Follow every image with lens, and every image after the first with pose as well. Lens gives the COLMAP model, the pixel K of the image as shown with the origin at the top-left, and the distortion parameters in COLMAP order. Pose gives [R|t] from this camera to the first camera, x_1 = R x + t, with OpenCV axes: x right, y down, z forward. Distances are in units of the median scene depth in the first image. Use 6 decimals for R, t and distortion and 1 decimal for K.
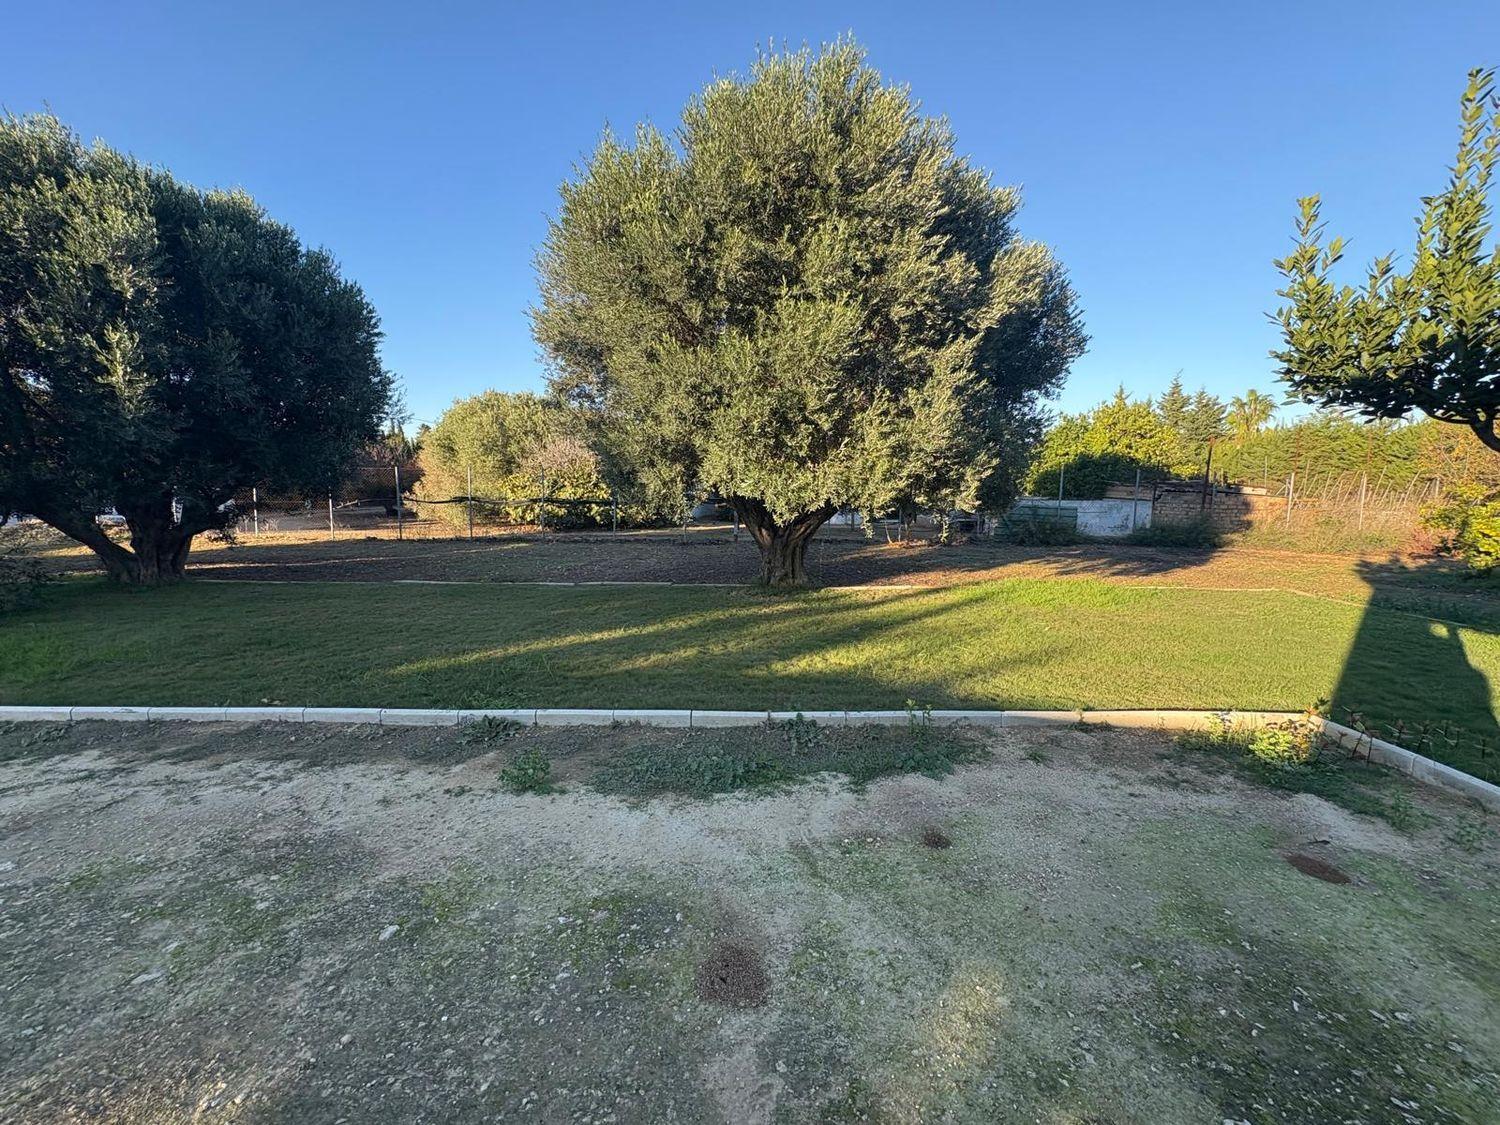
lens RADIAL K [[598.6, 0, 749.2], [0, 598.6, 562.5], [0, 0, 1]] dist [-0.001476, 0.000193]
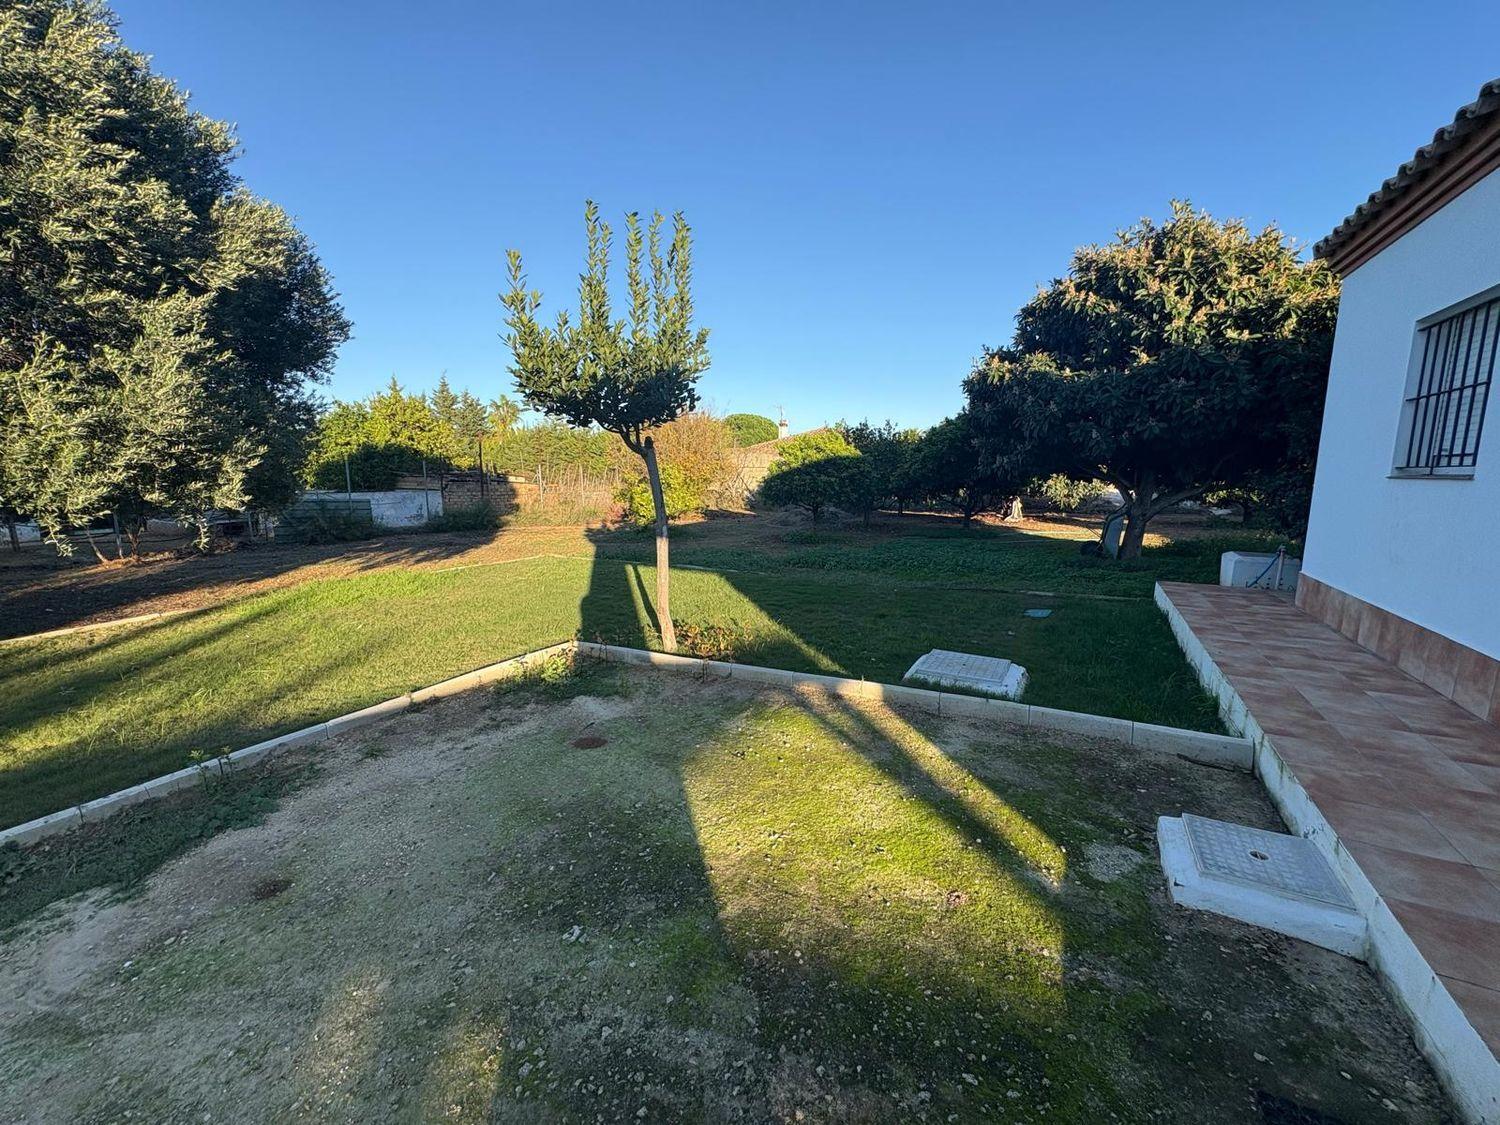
lens RADIAL K [[598.6, 0, 749.2], [0, 598.6, 562.5], [0, 0, 1]] dist [-0.001476, 0.000193]
pose [[0.485706, -0.135913, 0.863491, -0.014690], [0.123417, 0.988605, 0.086185, 0.004504], [-0.865366, 0.064709, 0.496946, -0.024342]]
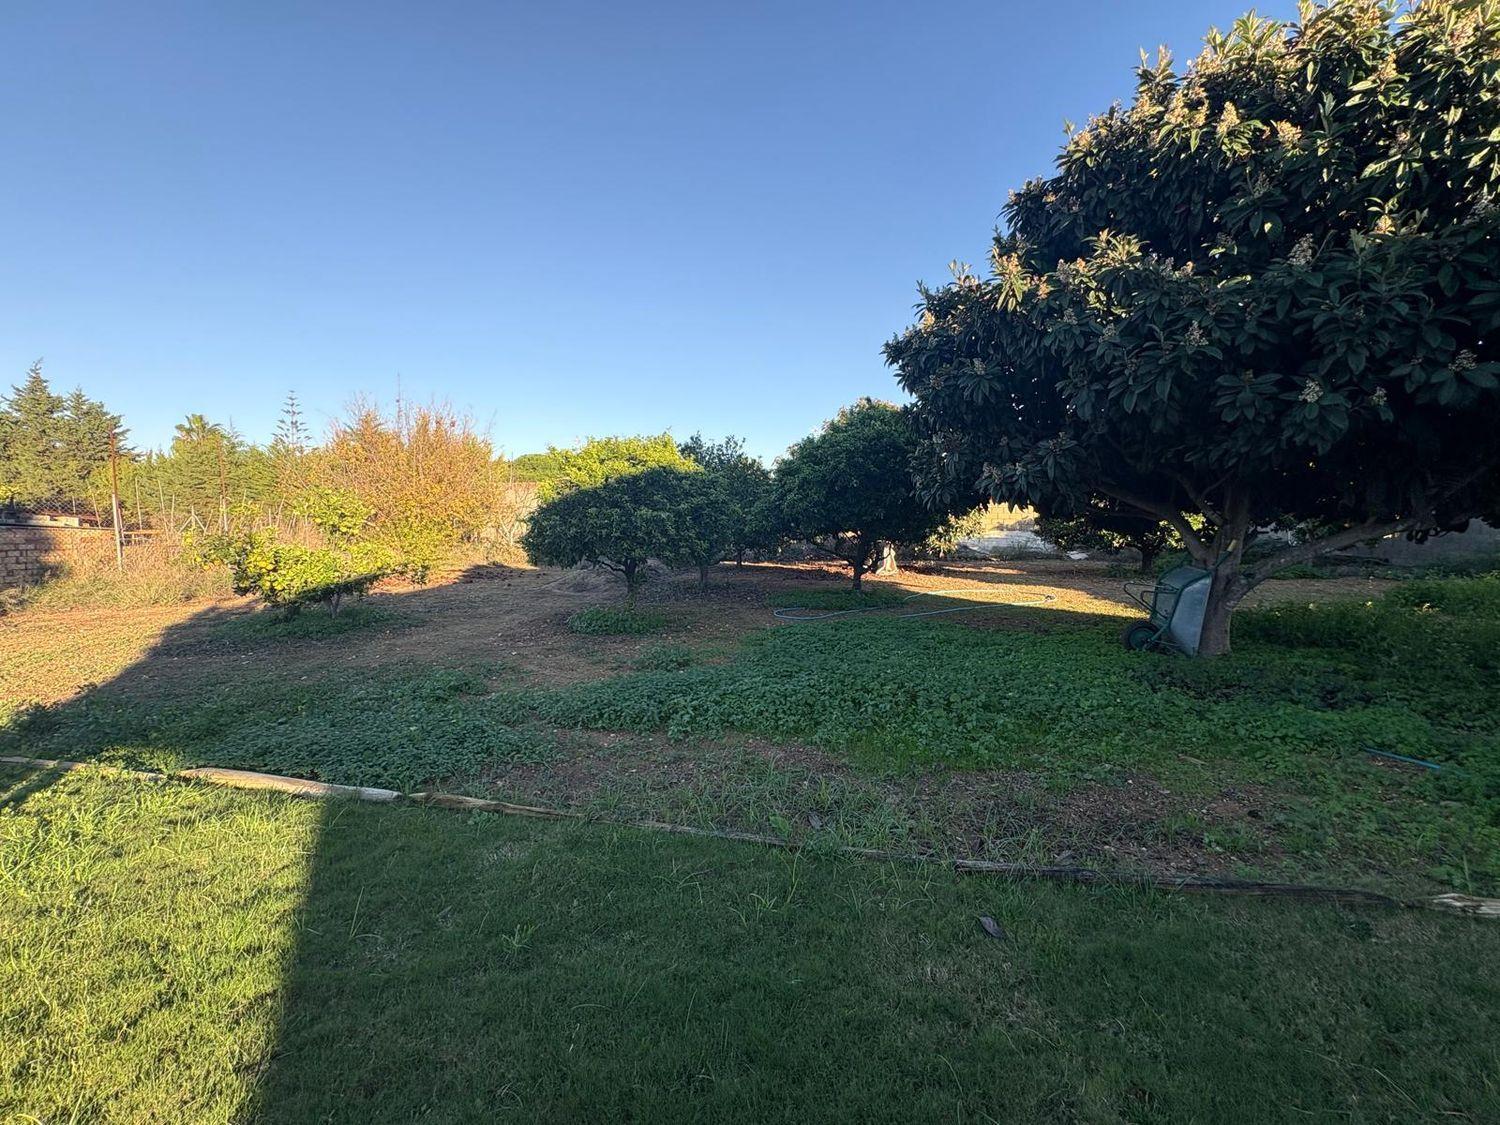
lens RADIAL K [[598.6, 0, 749.2], [0, 598.6, 562.5], [0, 0, 1]] dist [-0.001476, 0.000193]
pose [[0.186578, -0.075543, 0.979531, 0.823437], [0.136061, 0.989418, 0.050389, -0.011439], [-0.972973, 0.123874, 0.194882, 0.345436]]
